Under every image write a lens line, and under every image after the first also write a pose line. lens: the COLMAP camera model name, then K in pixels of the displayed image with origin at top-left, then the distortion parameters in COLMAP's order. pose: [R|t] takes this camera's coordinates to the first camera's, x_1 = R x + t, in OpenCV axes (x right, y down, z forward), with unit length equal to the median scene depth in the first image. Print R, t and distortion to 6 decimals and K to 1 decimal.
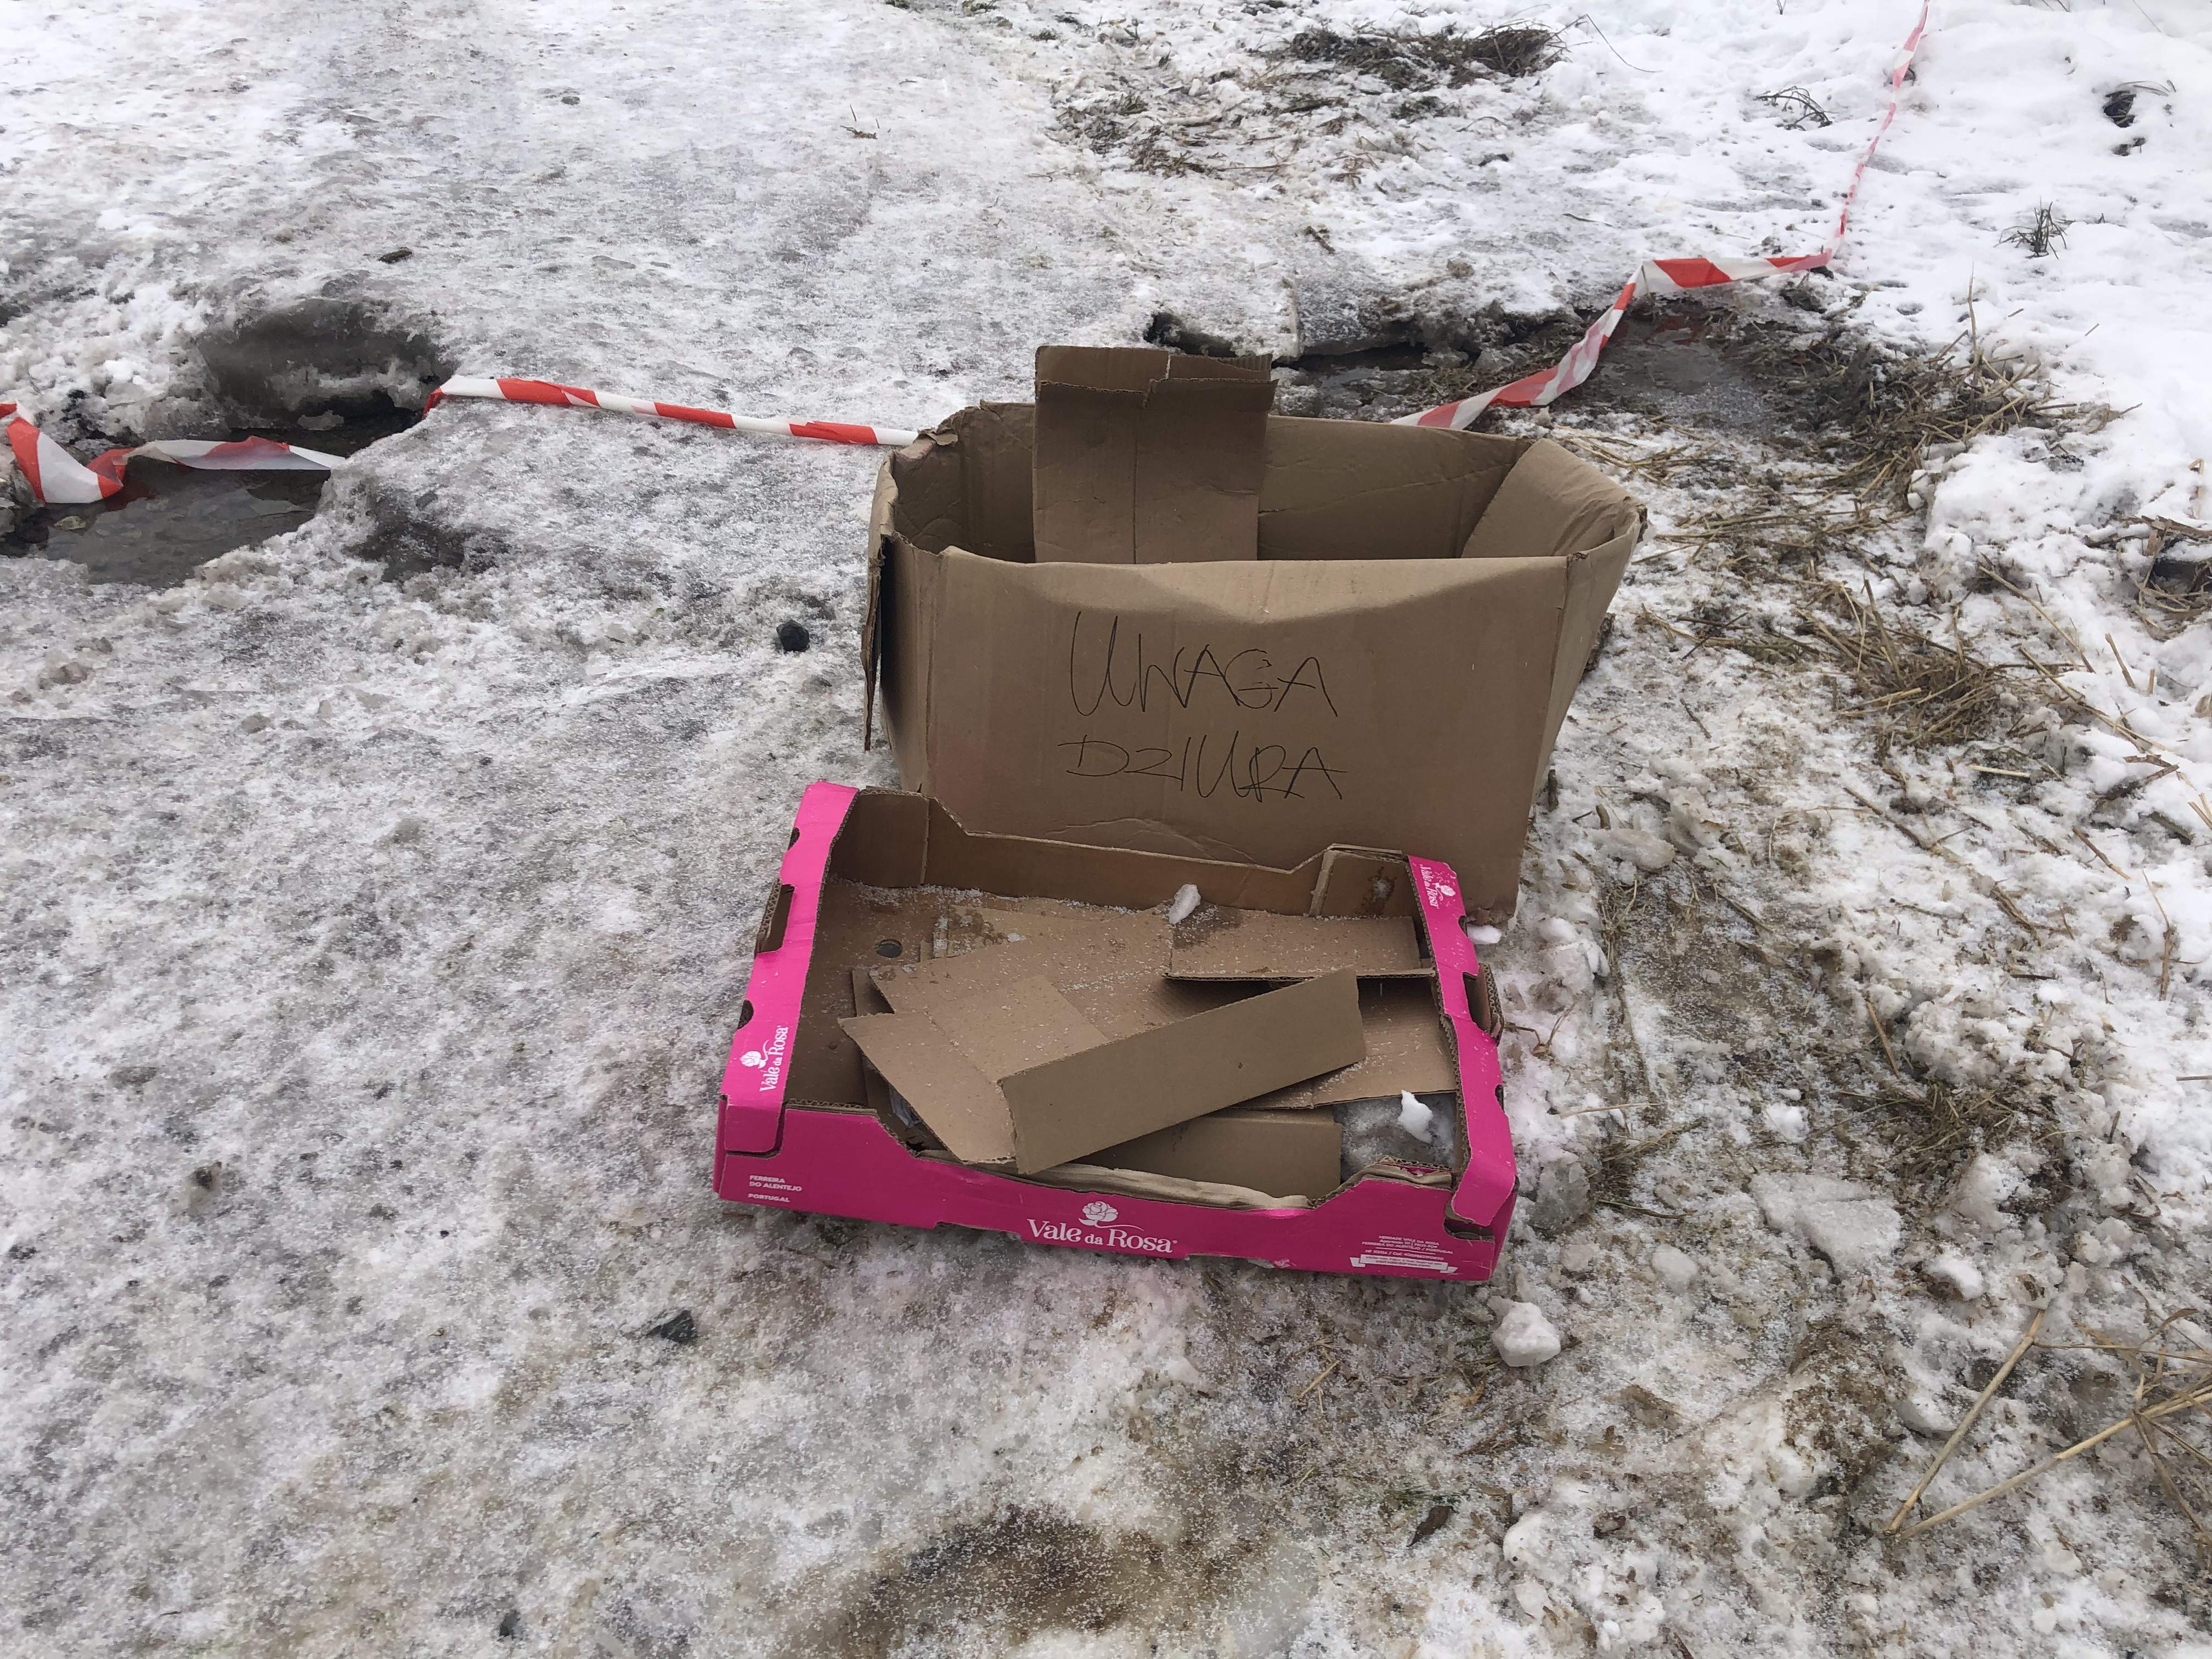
lens RADIAL K [[1764.0, 0, 1104.5], [0, 1764.0, 859.9], [0, 0, 1]] dist [0.015913, -0.000438]
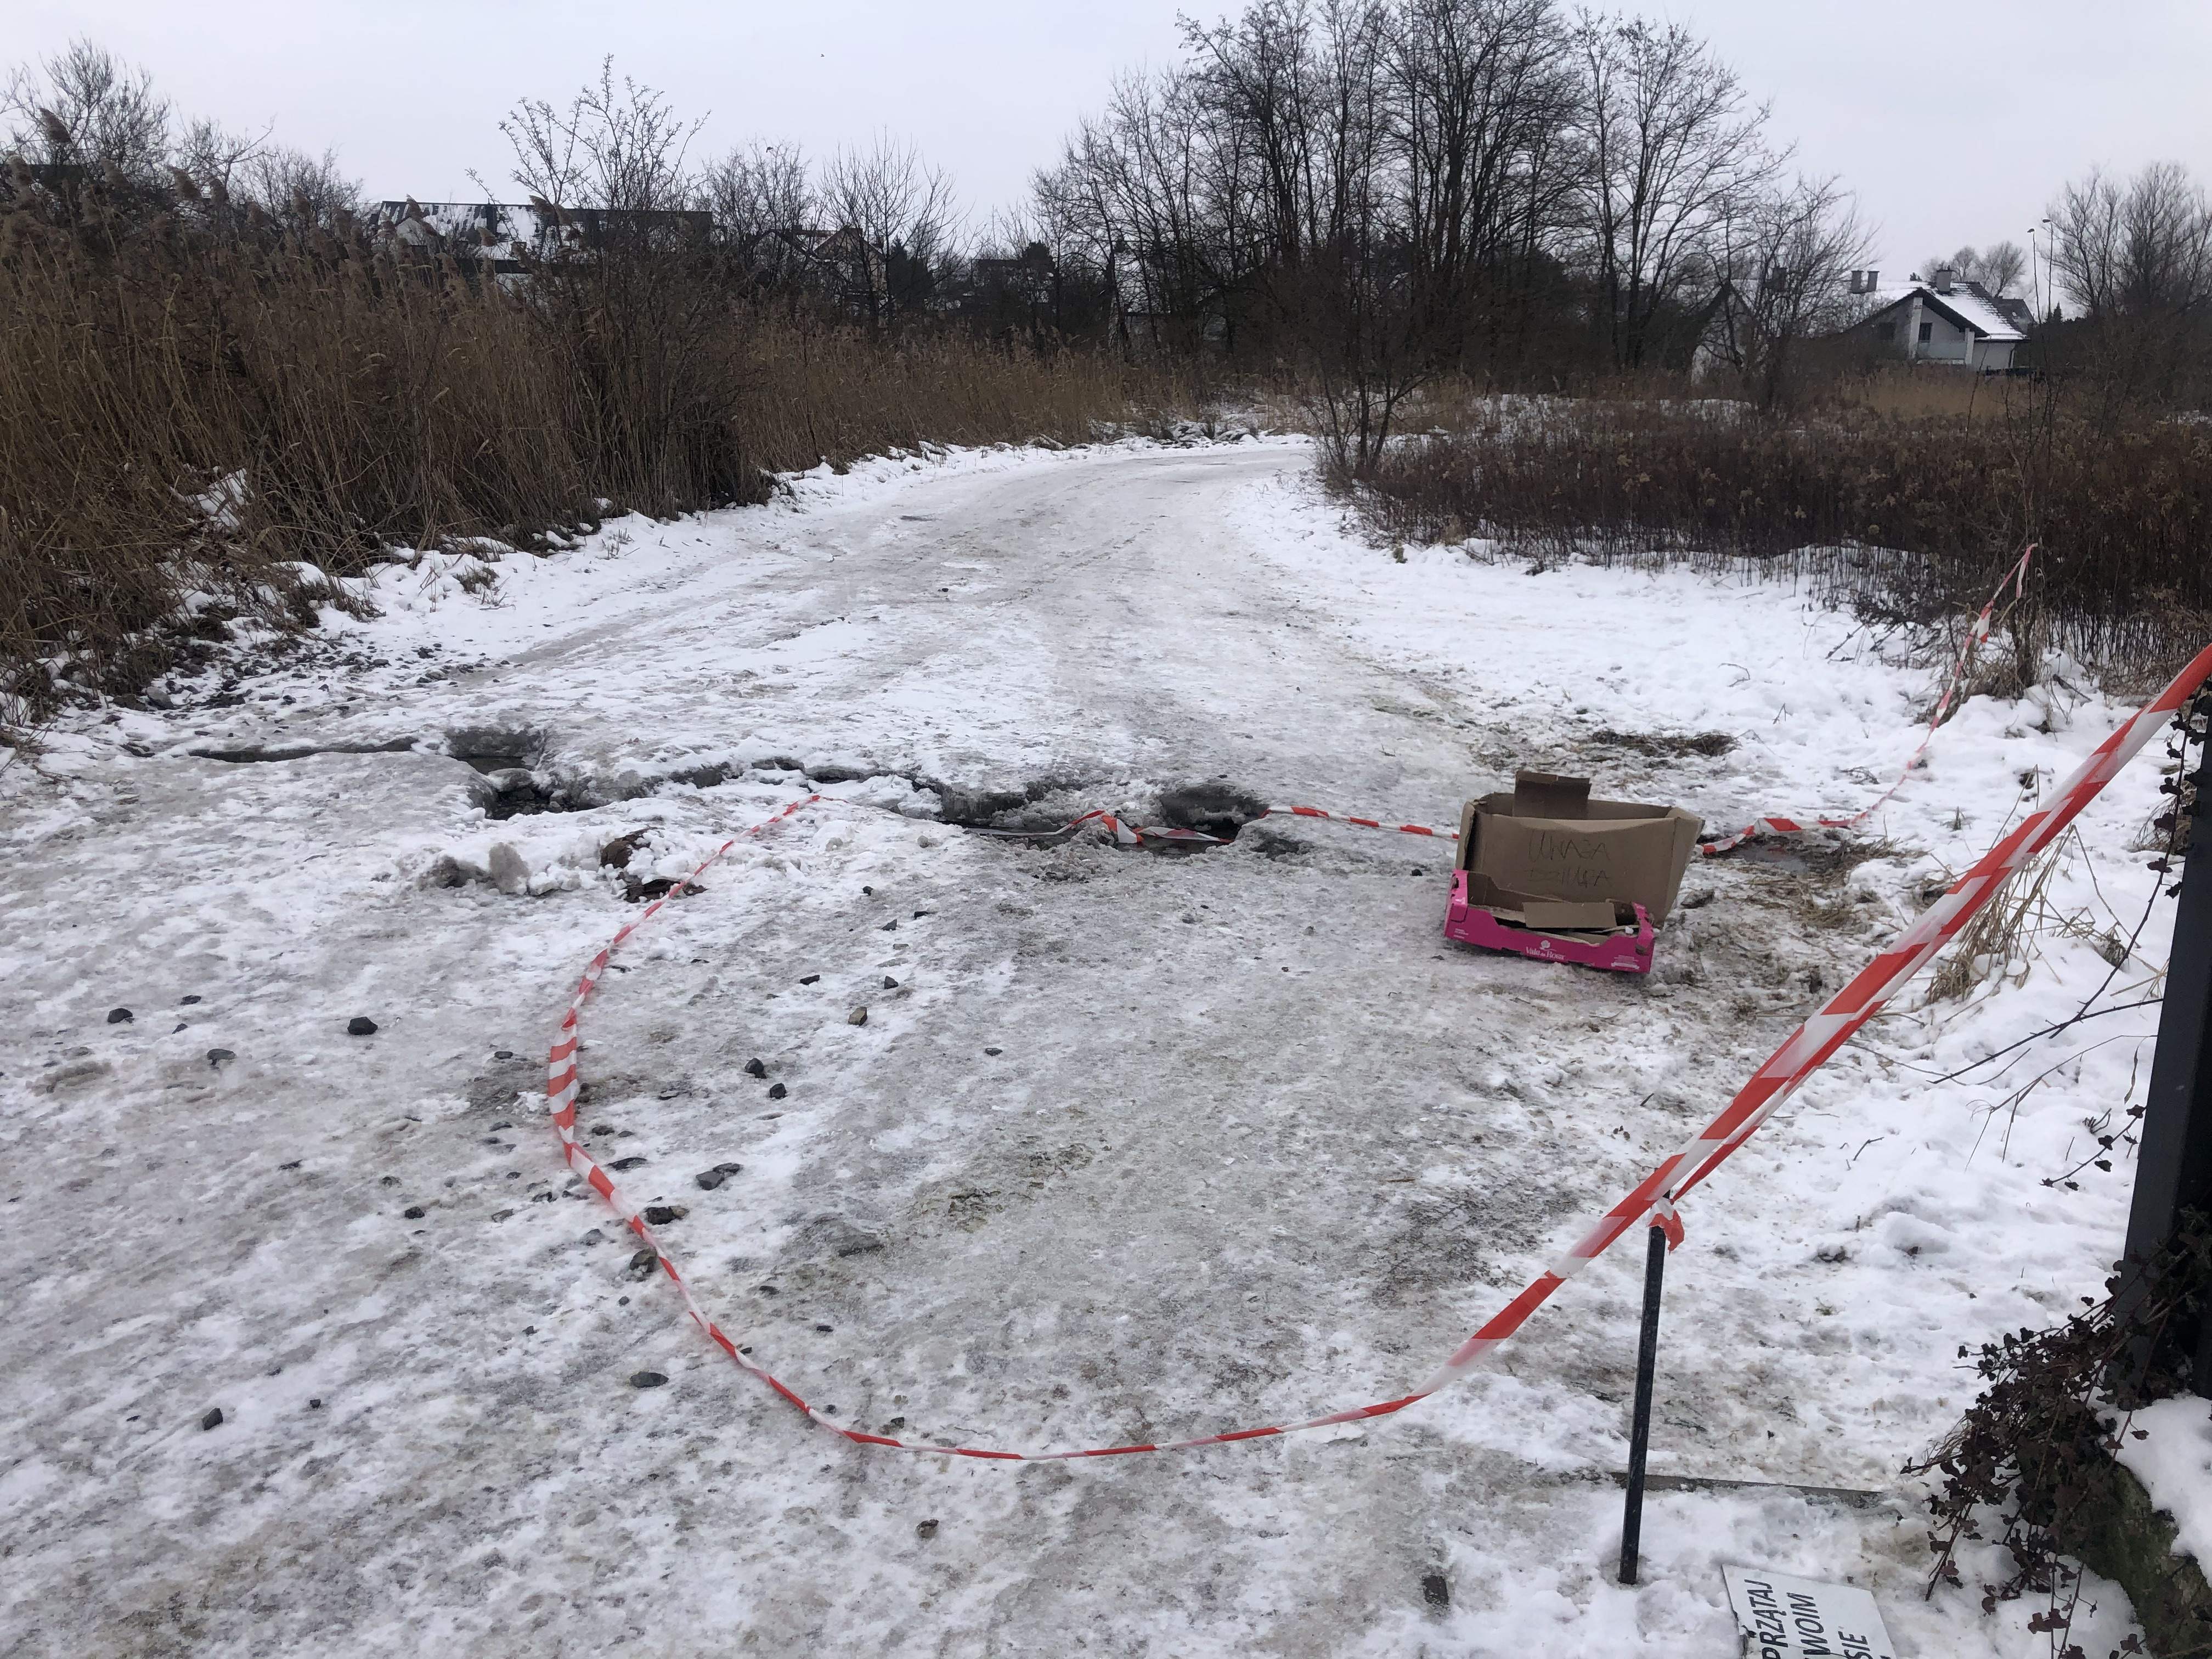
lens RADIAL K [[1810.9, 0, 1106.0], [0, 1810.9, 829.5], [0, 0, 1]] dist [0.050516, -0.059292]
pose [[0.985481, 0.056418, -0.160137, -0.159707], [-0.115908, 0.912755, -0.391719, 0.802341], [0.124066, 0.404592, 0.906042, -1.401017]]
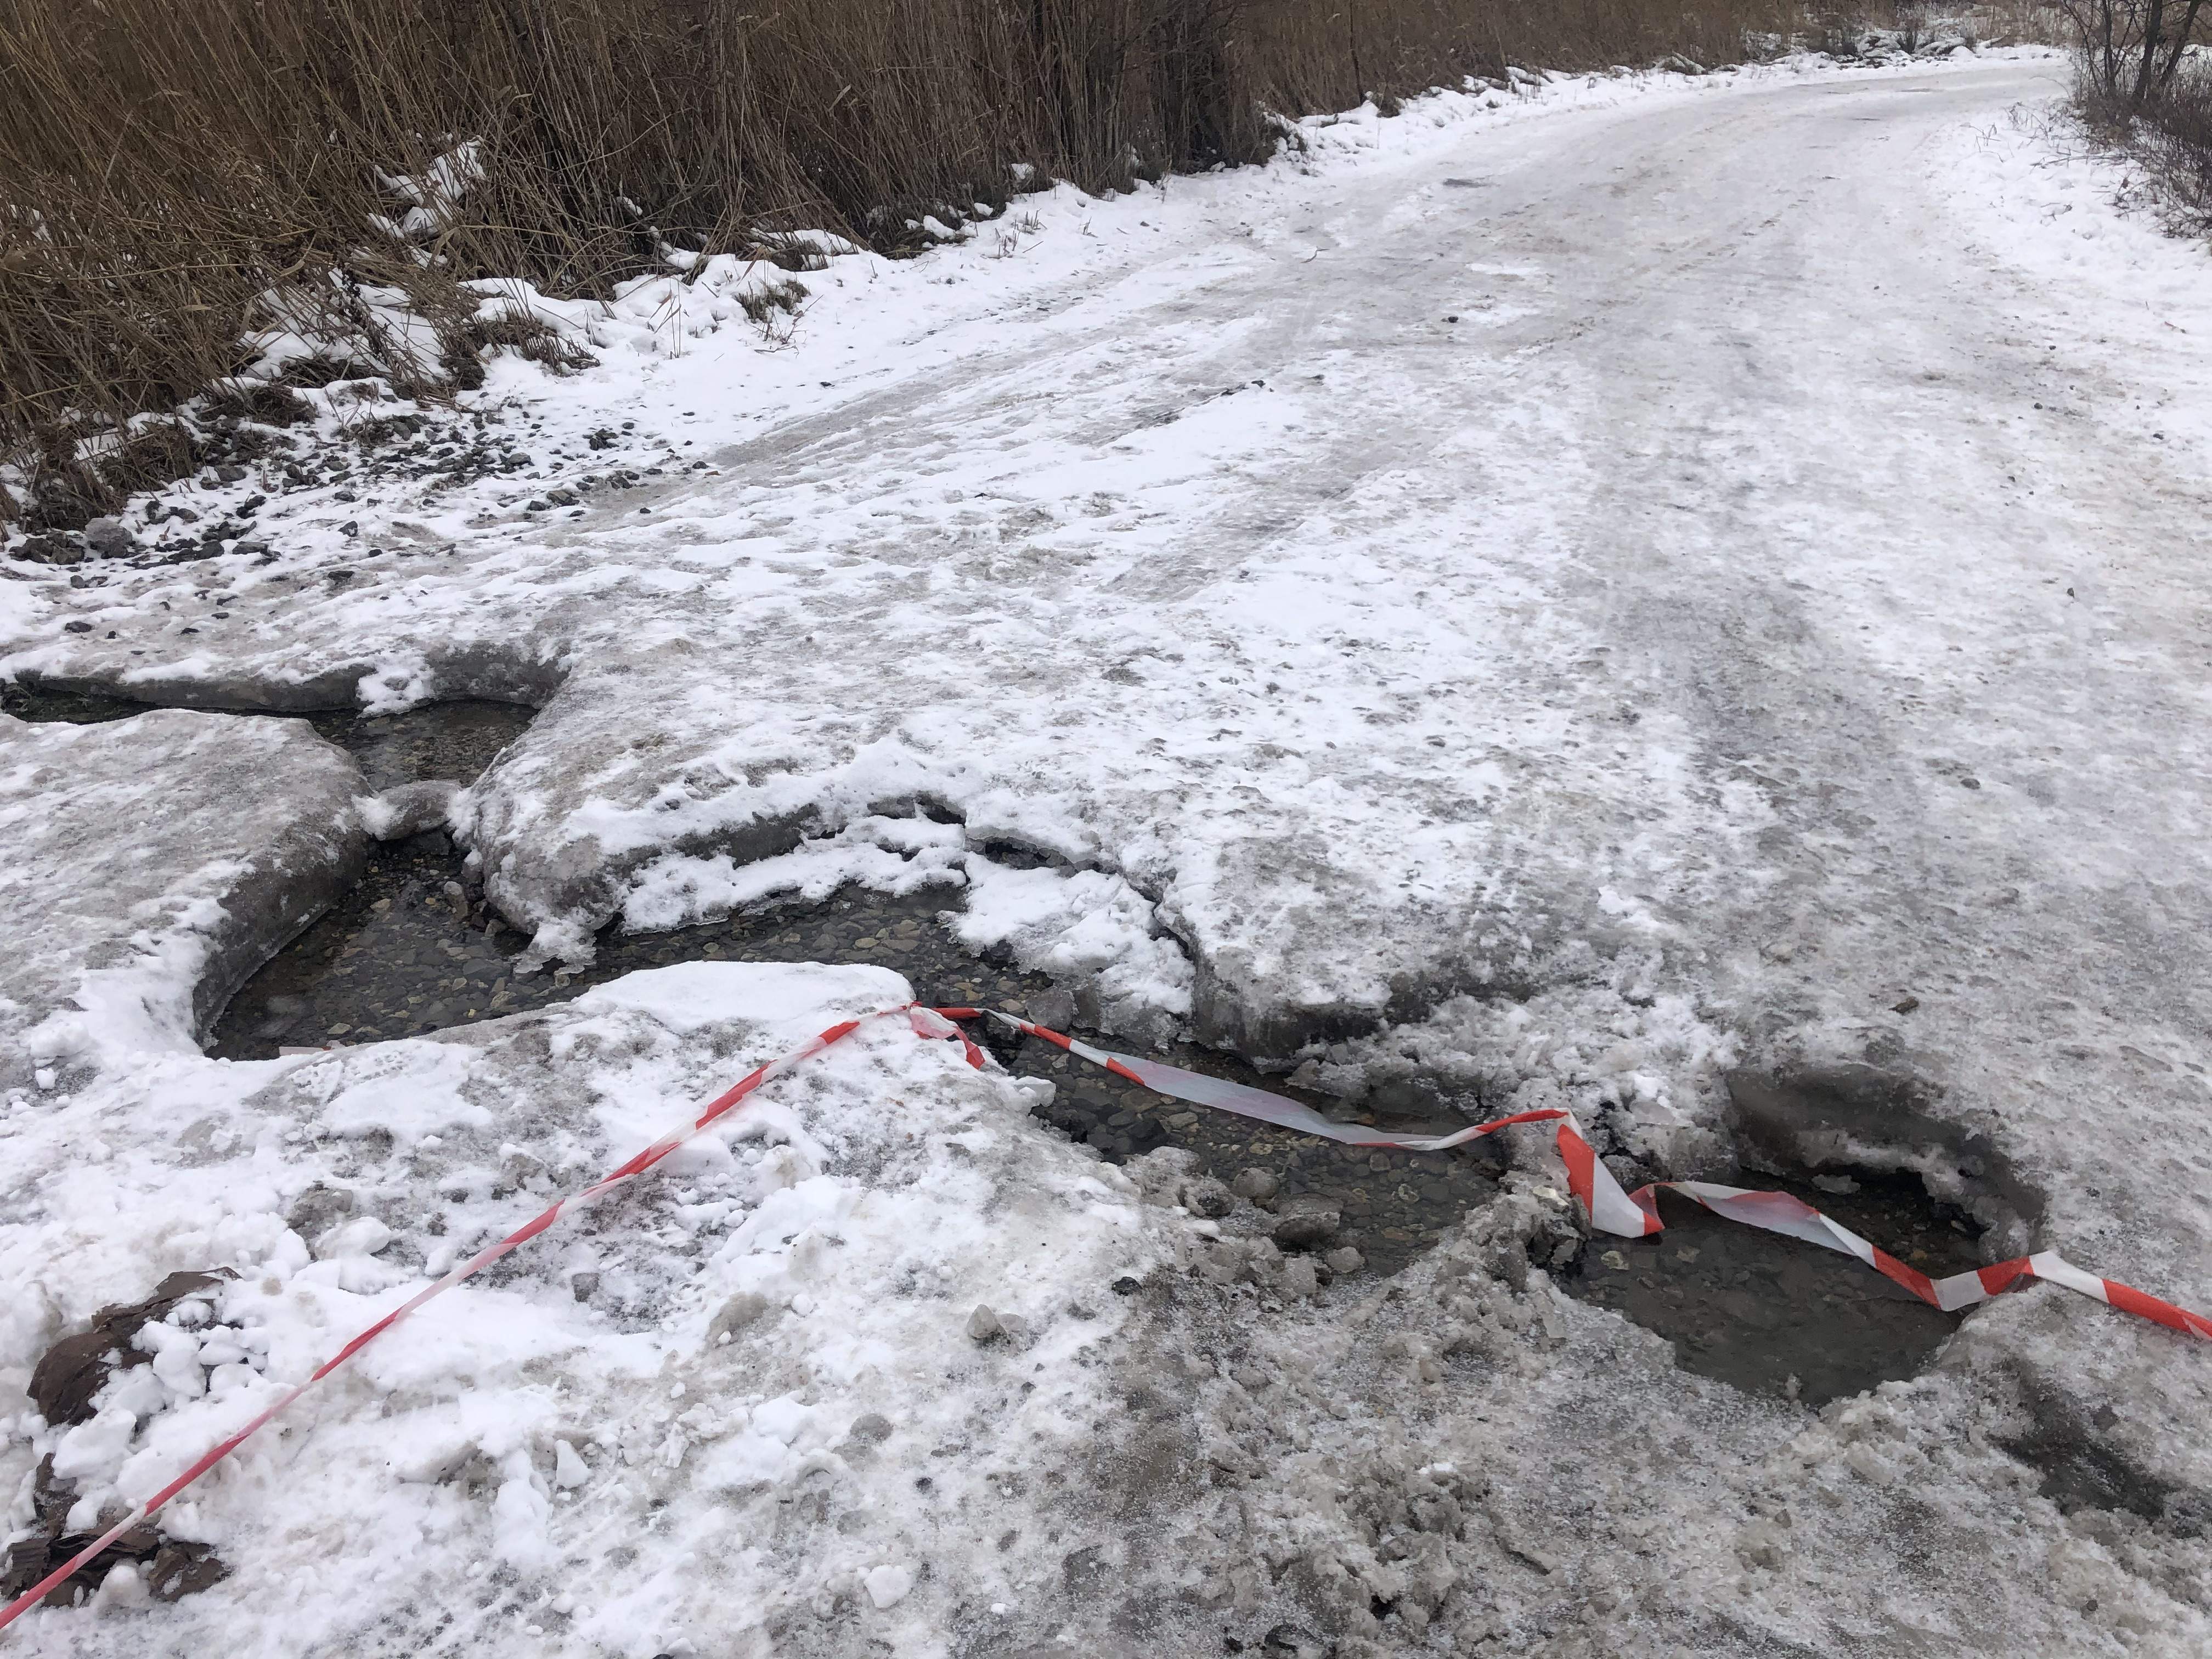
lens RADIAL K [[1810.9, 0, 1106.0], [0, 1810.9, 829.5], [0, 0, 1]] dist [0.050516, -0.059292]
pose [[0.881114, 0.190922, -0.432650, -0.399015], [-0.280867, 0.947317, -0.153963, -0.164872], [0.380462, 0.257176, 0.888318, -0.095699]]
